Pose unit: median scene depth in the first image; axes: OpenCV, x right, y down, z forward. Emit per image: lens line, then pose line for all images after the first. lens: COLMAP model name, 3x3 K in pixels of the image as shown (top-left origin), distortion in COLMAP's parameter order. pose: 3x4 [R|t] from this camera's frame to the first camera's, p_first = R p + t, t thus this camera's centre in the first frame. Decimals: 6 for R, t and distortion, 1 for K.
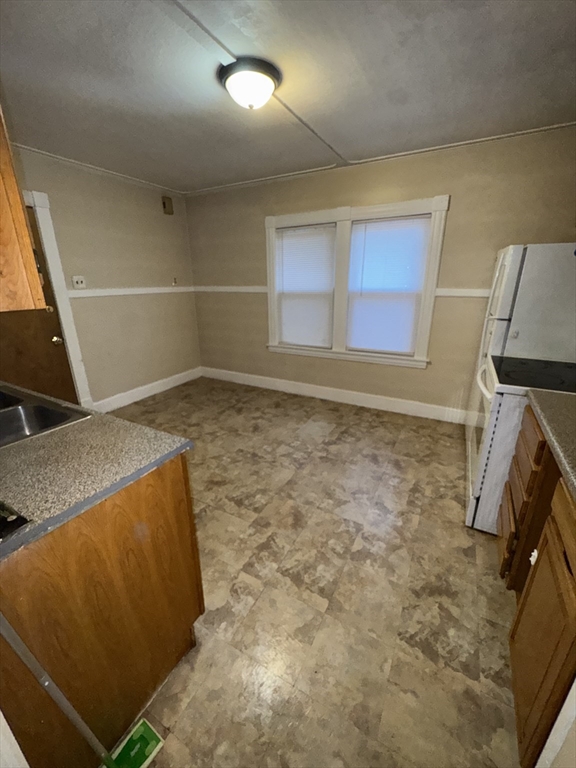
lens RADIAL K [[312.1, 0, 286.1], [0, 312.1, 384.1], [0, 0, 1]] dist [-0.005937, 0.000664]
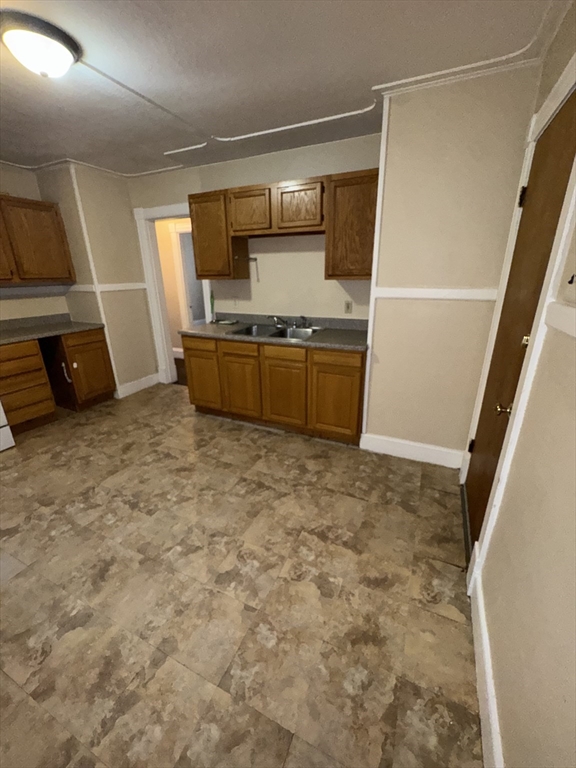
lens RADIAL K [[312.1, 0, 289.1], [0, 312.1, 384.3], [0, 0, 1]] dist [-0.005937, 0.000664]
pose [[-0.997267, 0.041082, -0.061412, -0.453799], [-0.006045, 0.783017, 0.621970, -0.494374], [0.073639, 0.620642, -0.780629, 1.457977]]
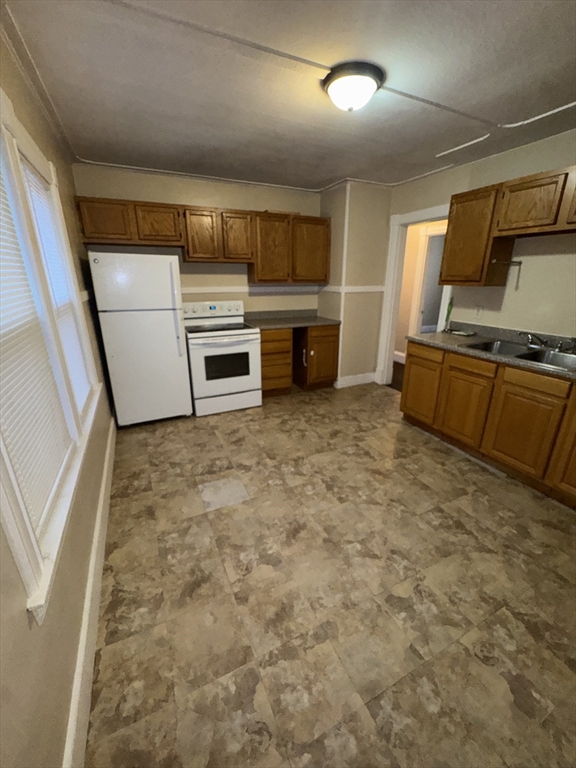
lens RADIAL K [[312.1, 0, 288.3], [0, 312.1, 384.3], [0, 0, 1]] dist [-0.005937, 0.000664]
pose [[-0.815961, -0.184568, 0.547852, -0.428695], [0.188358, 0.811076, 0.553784, -0.498915], [-0.546560, 0.555059, -0.627042, 1.453904]]
